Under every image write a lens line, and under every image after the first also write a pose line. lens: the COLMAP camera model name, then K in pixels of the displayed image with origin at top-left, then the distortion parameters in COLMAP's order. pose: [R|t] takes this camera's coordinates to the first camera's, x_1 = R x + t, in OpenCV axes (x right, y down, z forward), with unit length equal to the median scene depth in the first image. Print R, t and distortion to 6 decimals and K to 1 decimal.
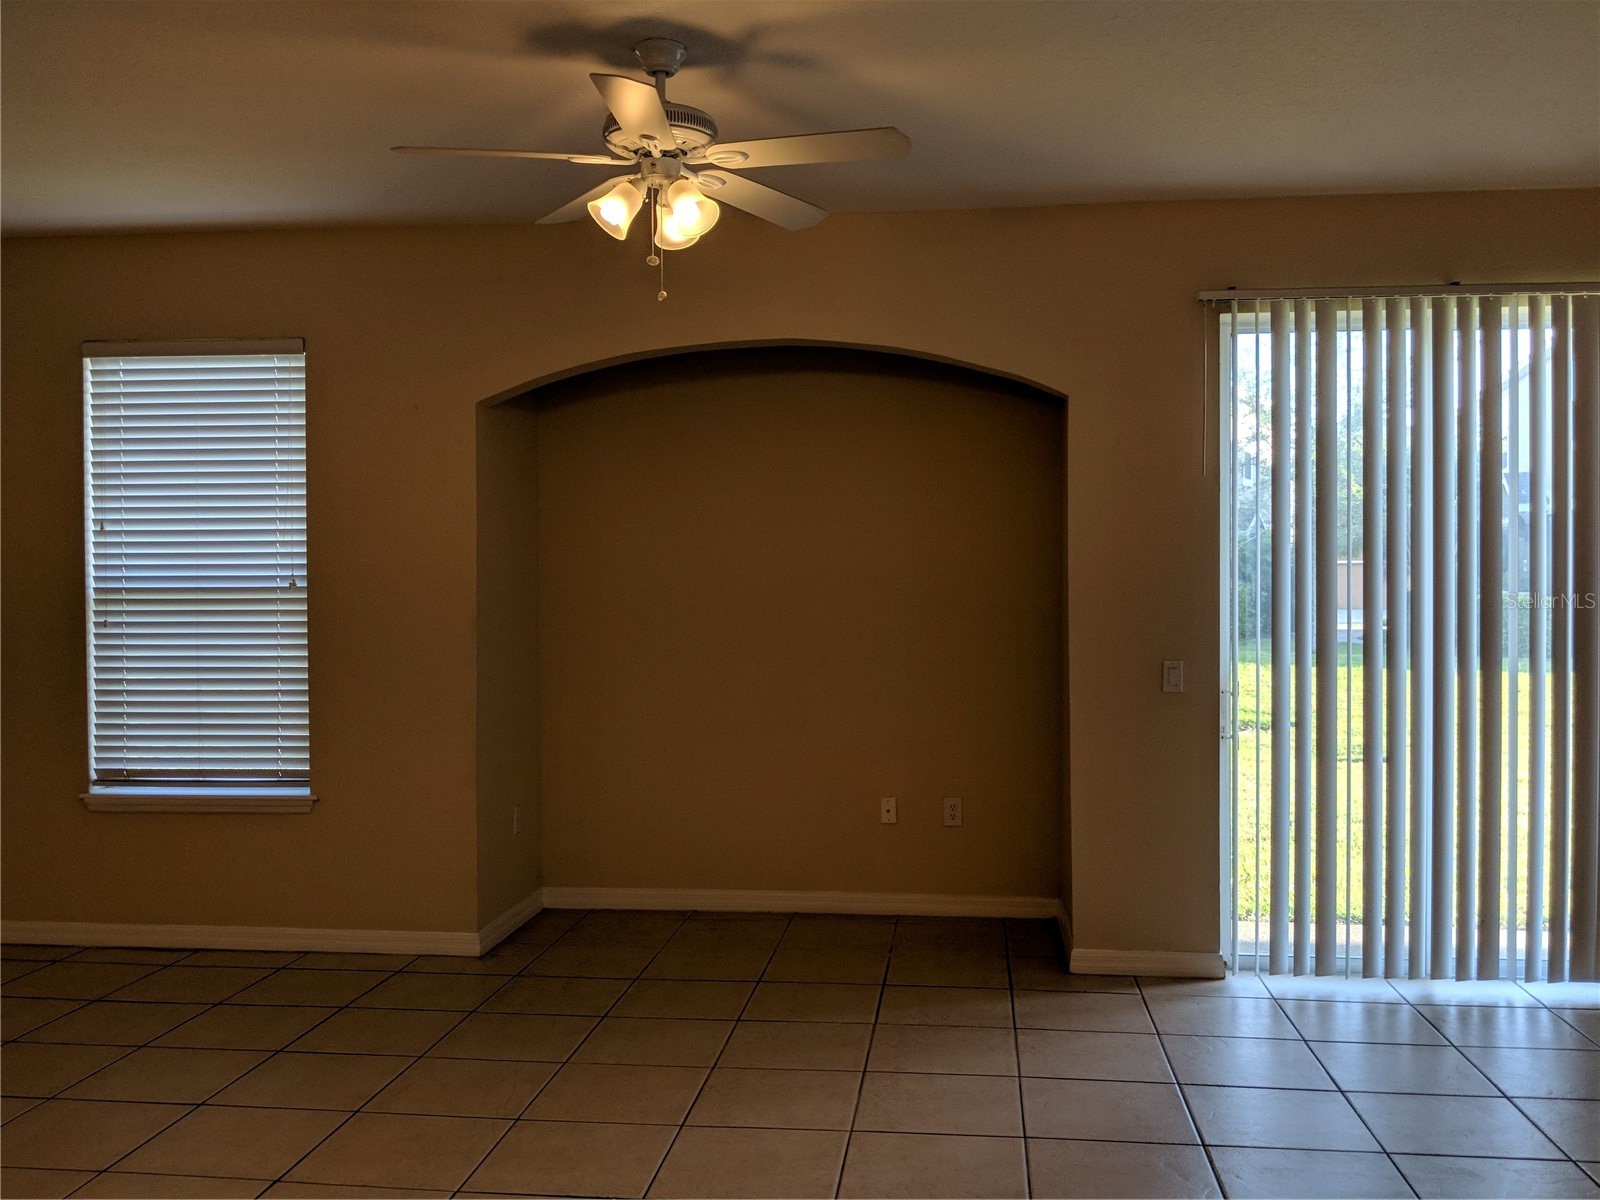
lens RADIAL K [[1425.8, 0, 799.6], [0, 1425.8, 592.0], [0, 0, 1]] dist [0.069202, -0.157601]
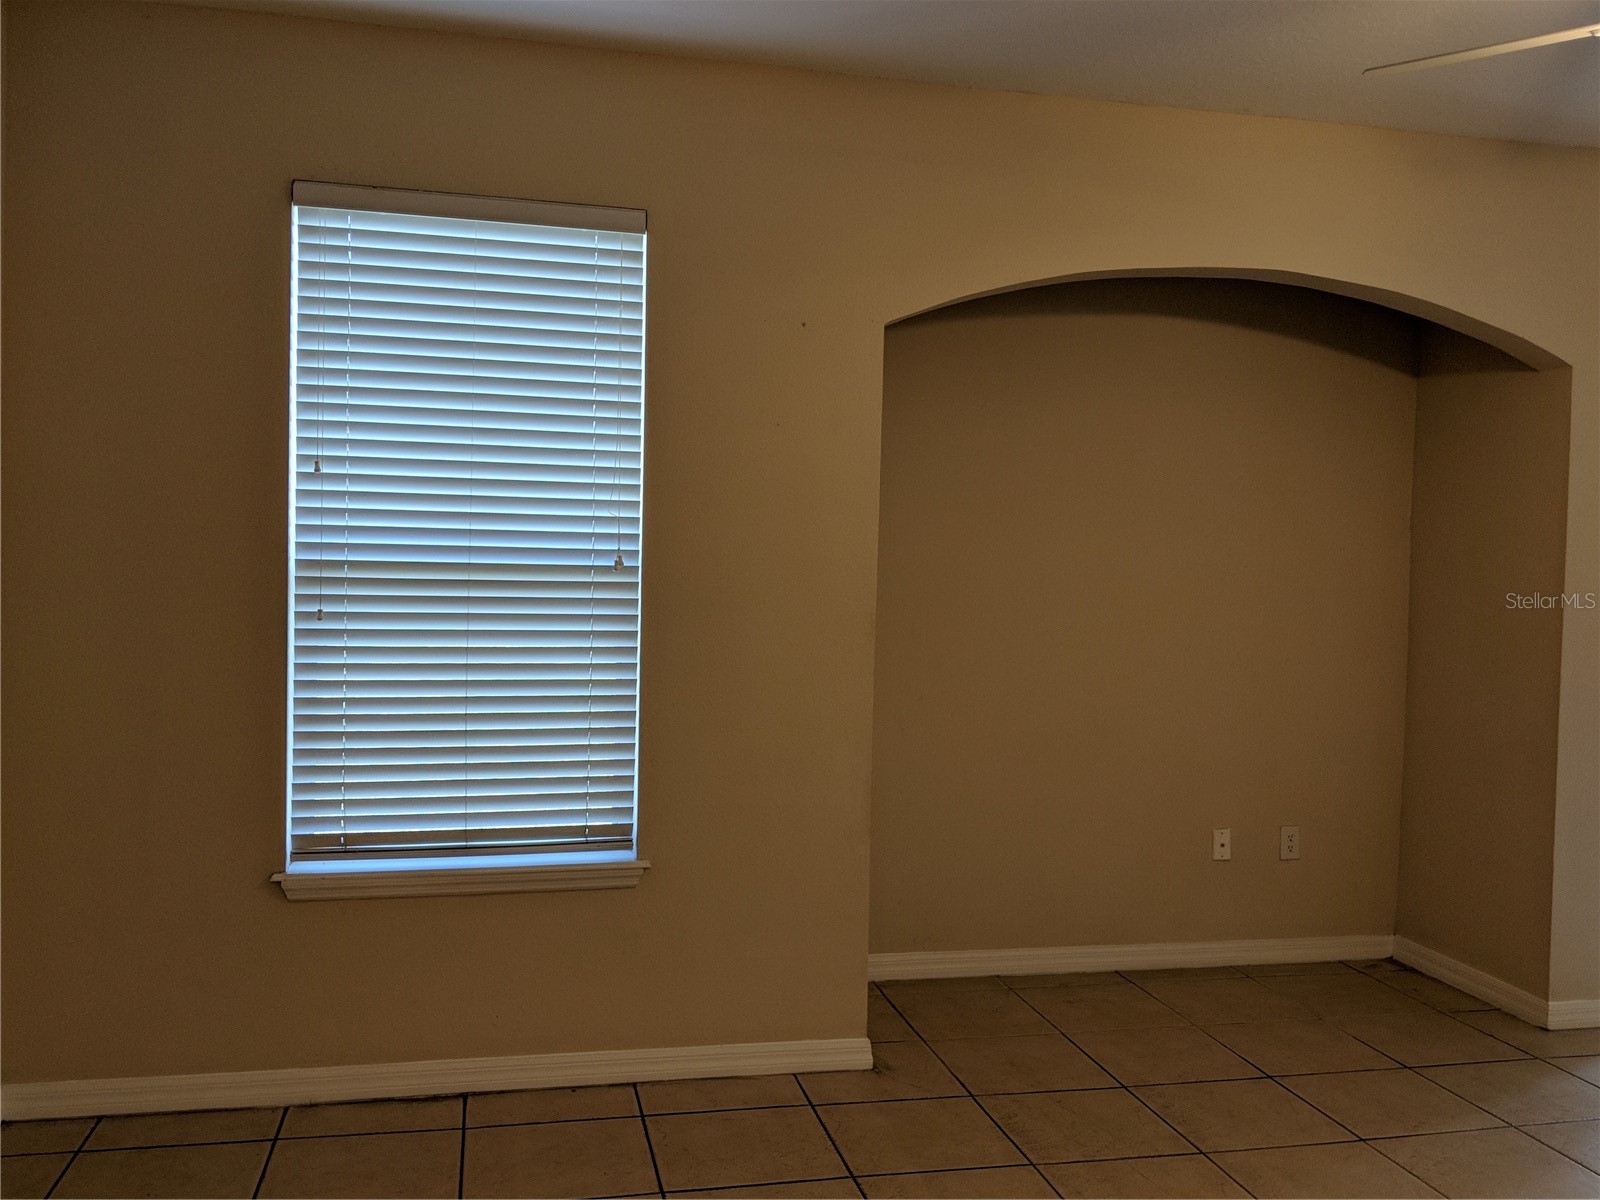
lens RADIAL K [[1425.8, 0, 798.0], [0, 1425.8, 603.0], [0, 0, 1]] dist [0.069202, -0.157601]
pose [[0.942036, 0.014349, 0.335206, -0.496785], [-0.021365, 0.999623, 0.017249, 0.000502], [-0.334832, -0.023411, 0.941987, 0.307084]]
